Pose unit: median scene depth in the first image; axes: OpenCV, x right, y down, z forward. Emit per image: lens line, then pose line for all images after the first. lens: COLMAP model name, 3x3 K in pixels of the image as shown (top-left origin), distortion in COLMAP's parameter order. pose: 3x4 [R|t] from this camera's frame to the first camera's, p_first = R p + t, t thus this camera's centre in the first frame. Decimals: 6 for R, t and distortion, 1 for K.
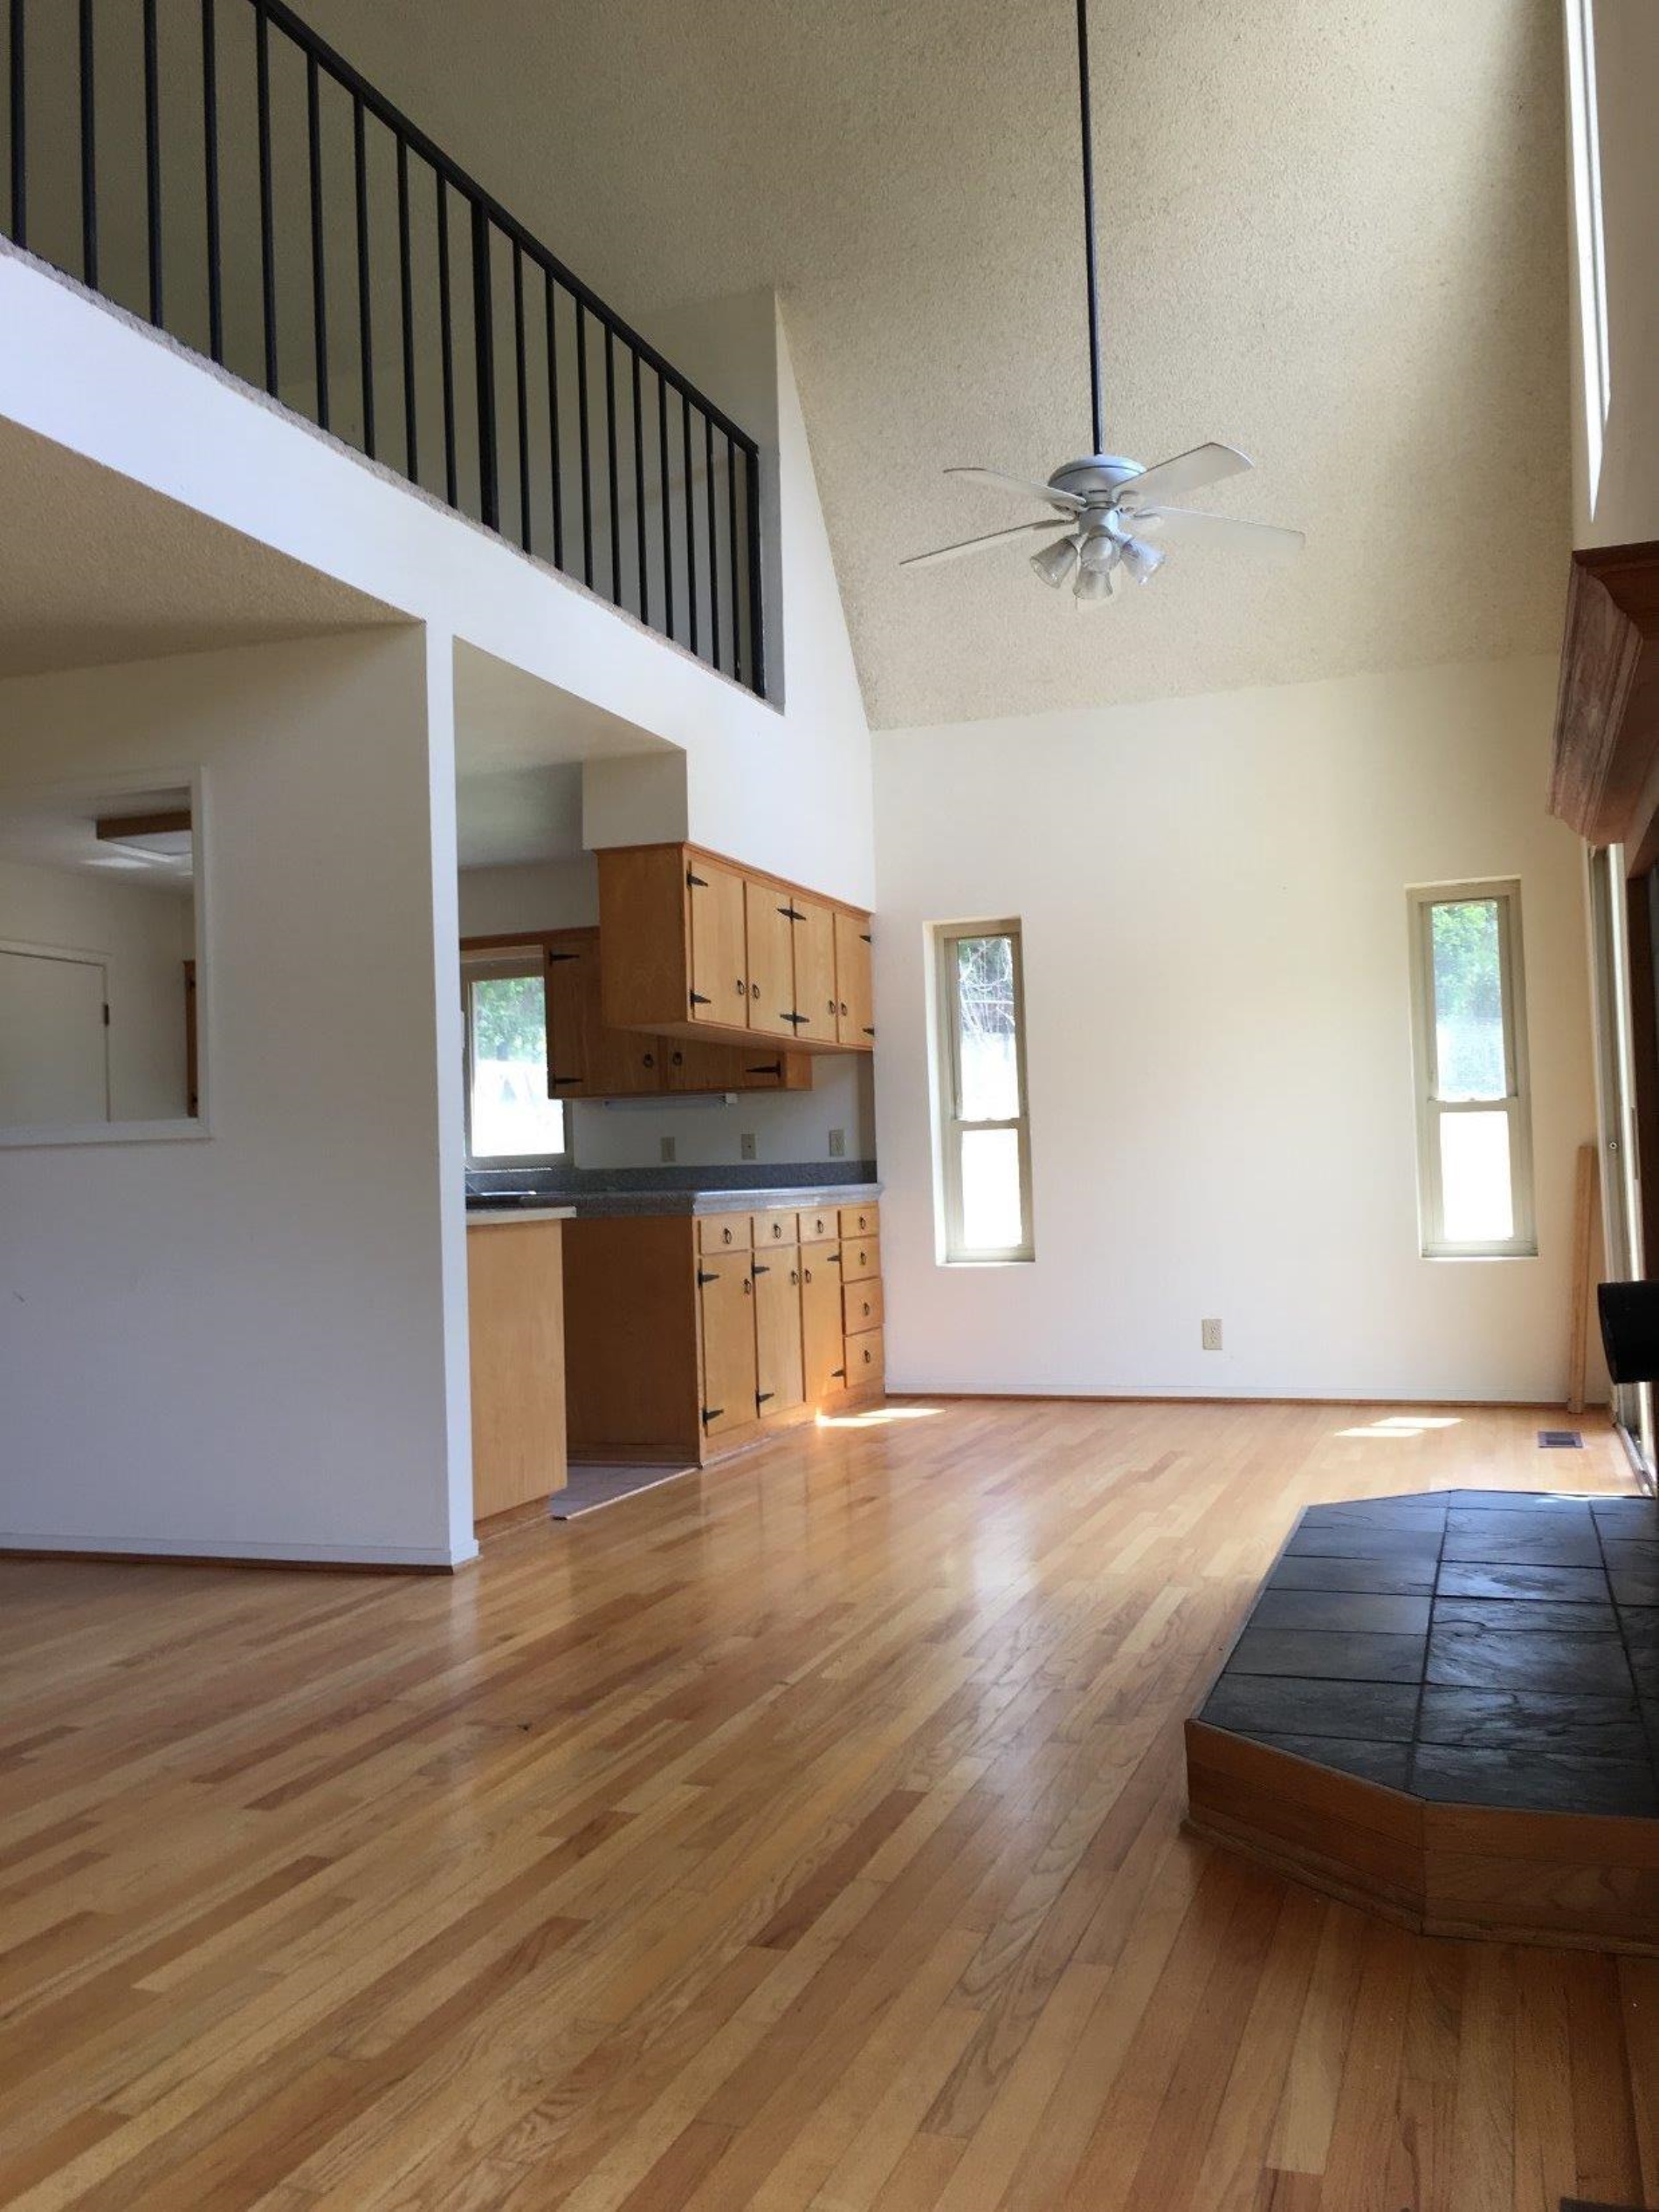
lens RADIAL K [[1894.3, 0, 829.5], [0, 1894.3, 1106.0], [0, 0, 1]] dist [-0.004670, -0.004132]
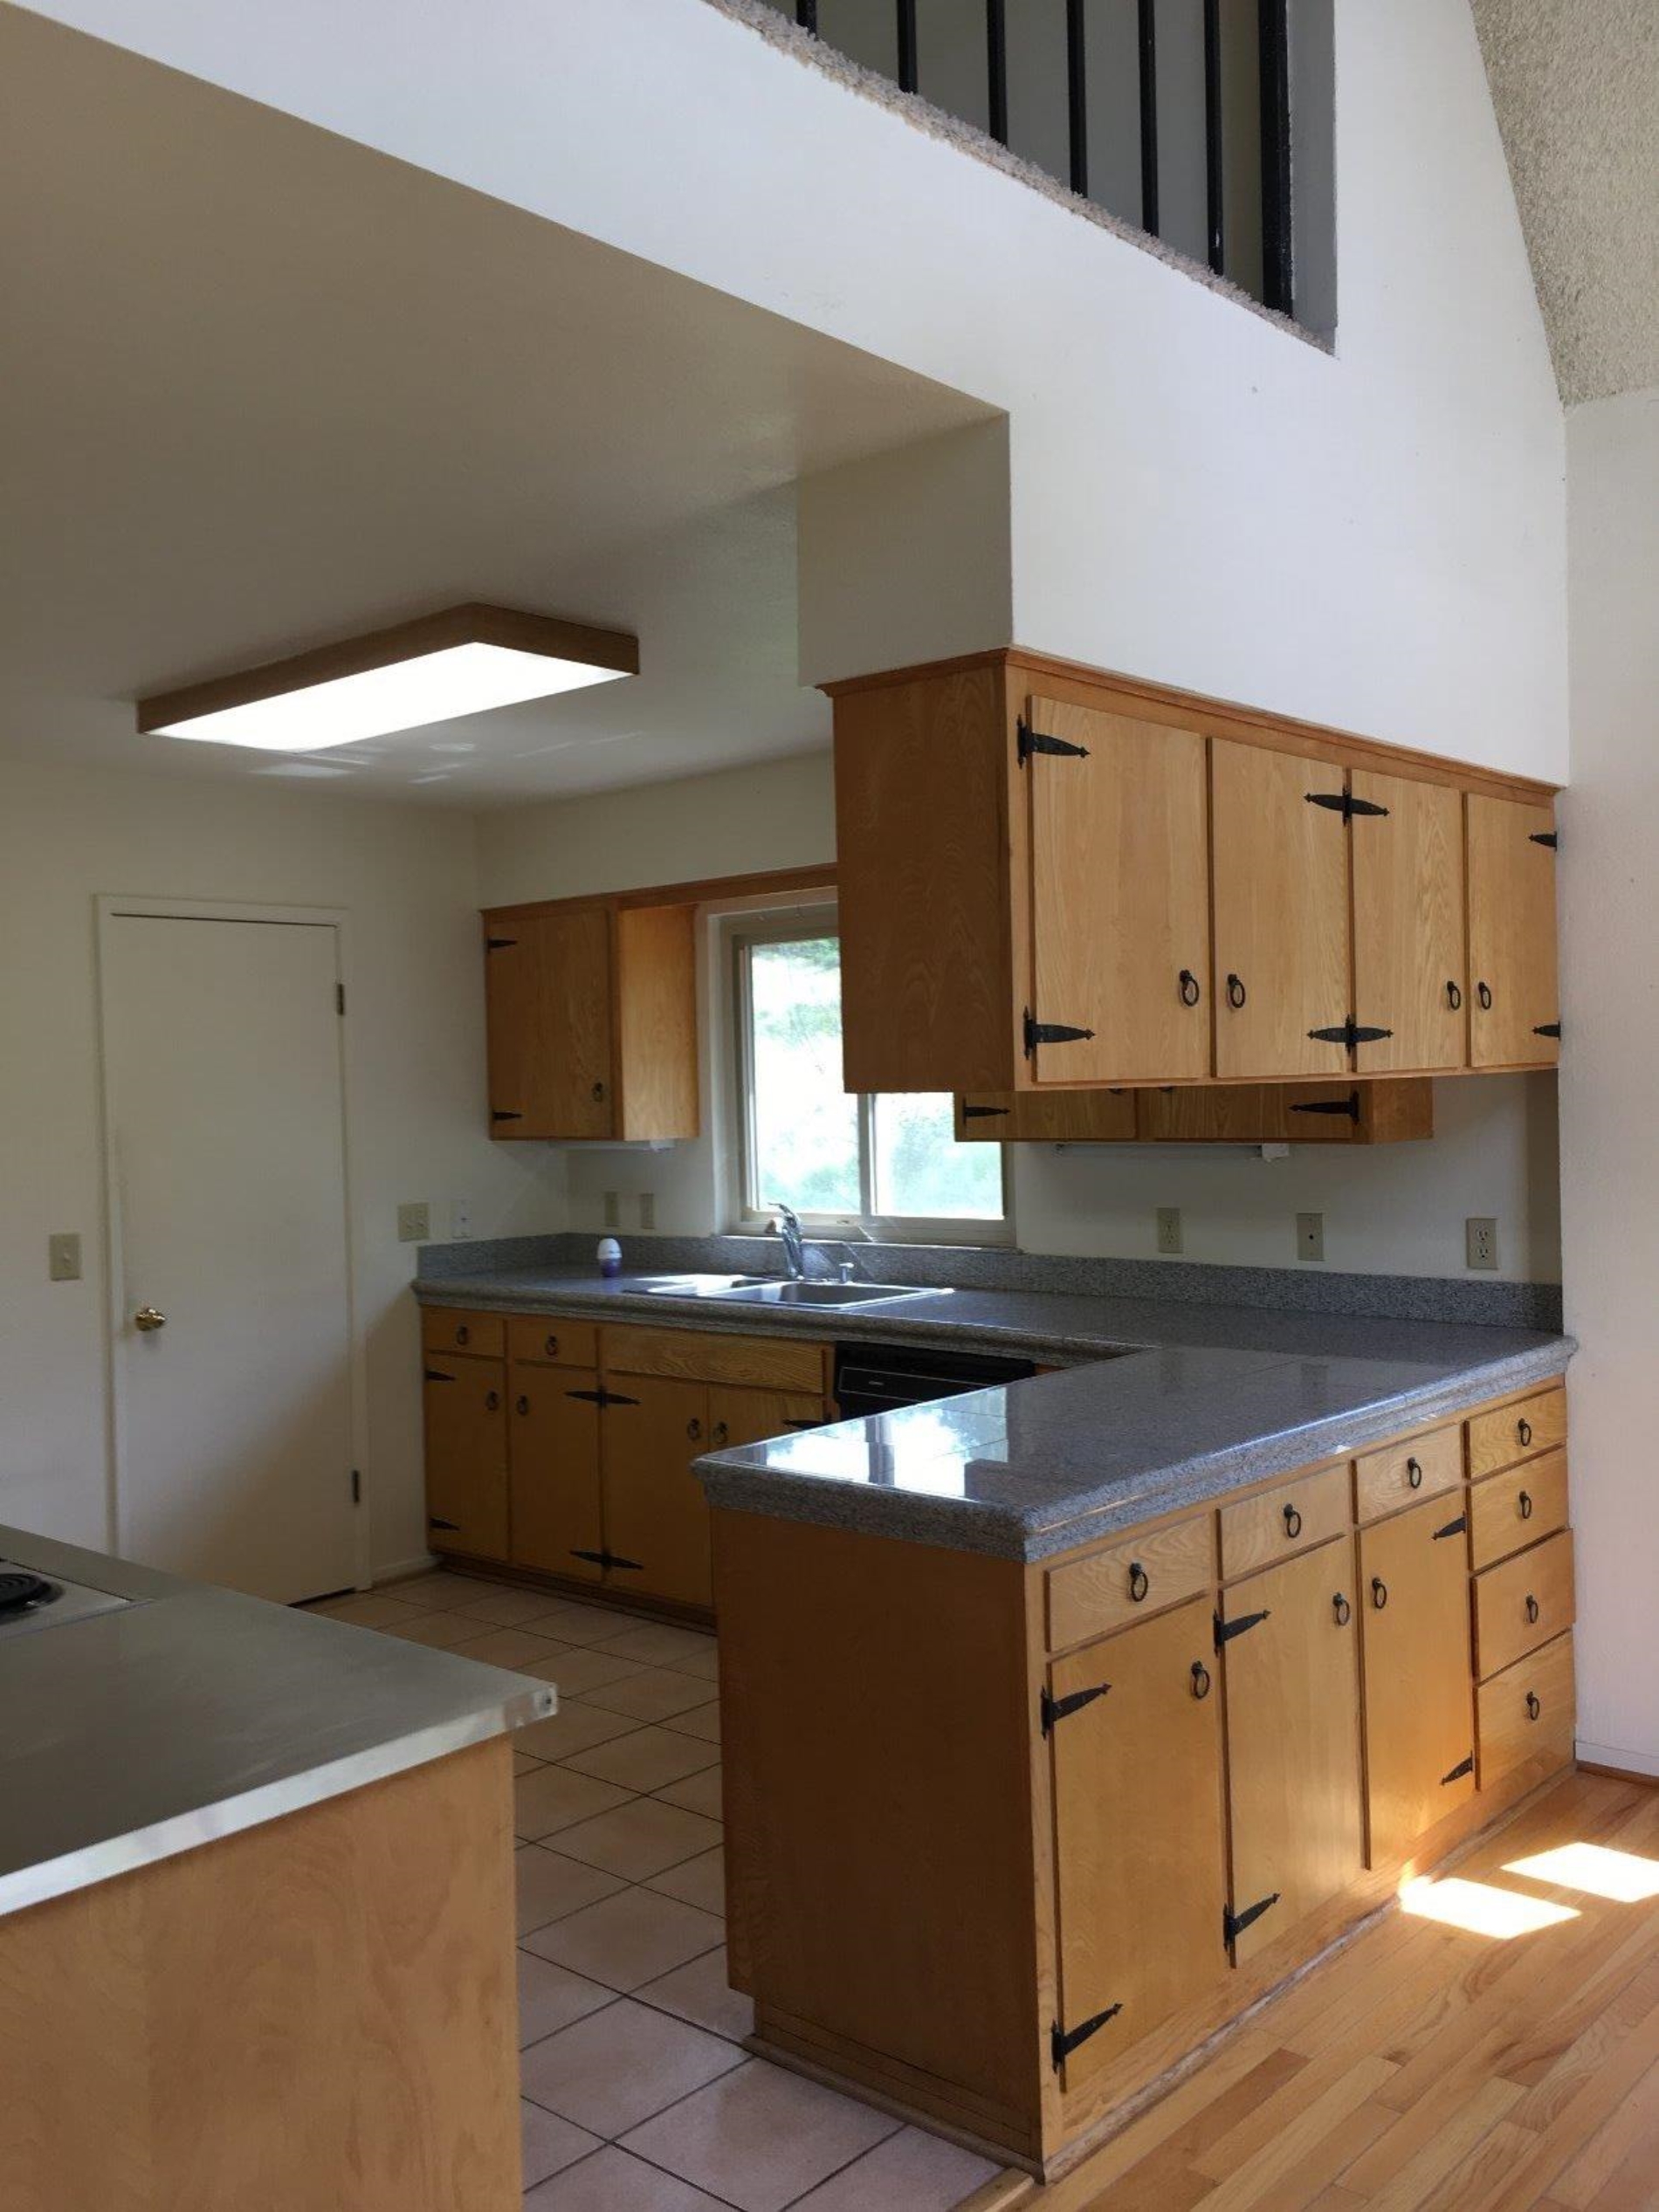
lens RADIAL K [[1887.0, 0, 833.3], [0, 1887.0, 1120.2], [0, 0, 1]] dist [0.079005, -0.103726]
pose [[0.928906, 0.012893, -0.370090, 0.034079], [0.013032, 0.997637, 0.067464, -0.056004], [0.370085, -0.067490, 0.926543, 0.507064]]
